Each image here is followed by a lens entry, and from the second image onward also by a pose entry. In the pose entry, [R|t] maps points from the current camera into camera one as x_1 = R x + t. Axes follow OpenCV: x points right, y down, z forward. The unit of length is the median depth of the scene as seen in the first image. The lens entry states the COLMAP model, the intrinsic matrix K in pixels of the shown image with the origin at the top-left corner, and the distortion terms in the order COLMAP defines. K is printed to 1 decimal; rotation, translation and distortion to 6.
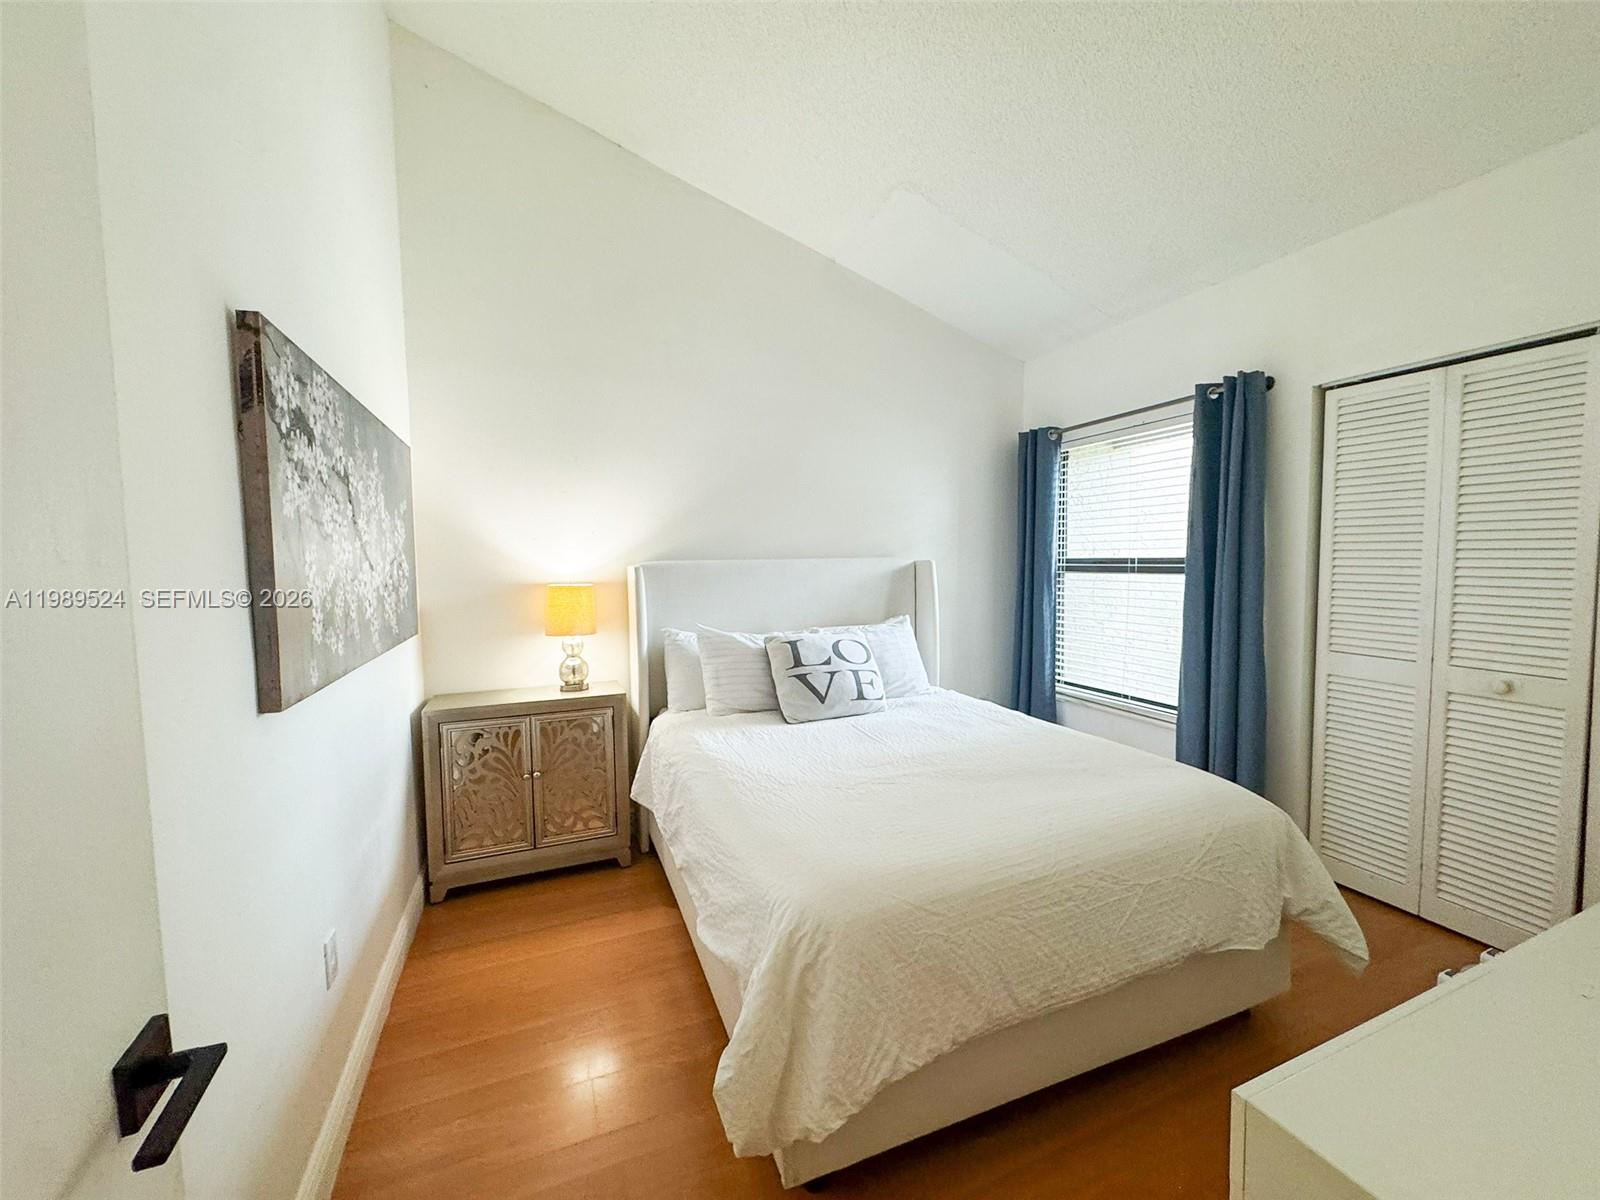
lens RADIAL K [[637.4, 0, 801.4], [0, 637.4, 594.6], [0, 0, 1]] dist [-0.003657, 0.000114]
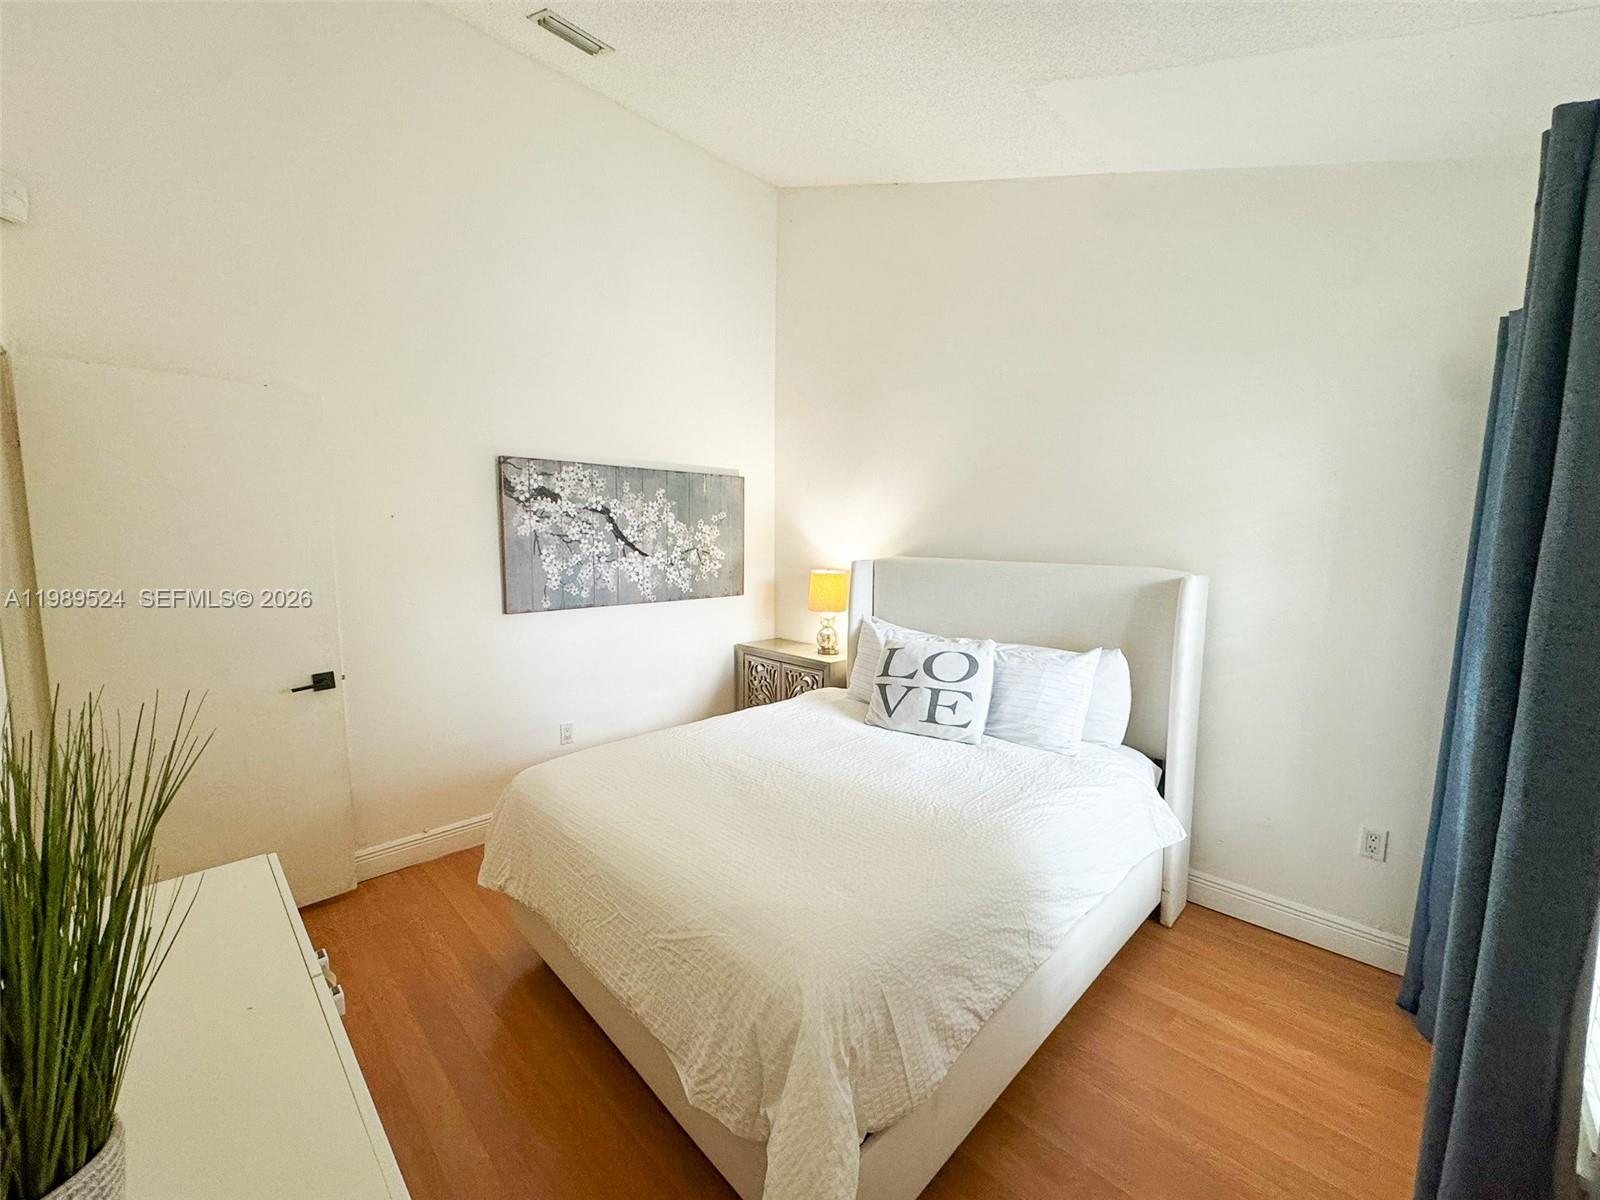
lens RADIAL K [[637.4, 0, 799.8], [0, 637.4, 596.8], [0, 0, 1]] dist [-0.003657, 0.000114]
pose [[0.390268, 0.115150, -0.913472, 0.774818], [-0.066112, 0.993092, 0.096941, -0.083495], [0.918325, 0.022558, 0.395185, 0.434060]]
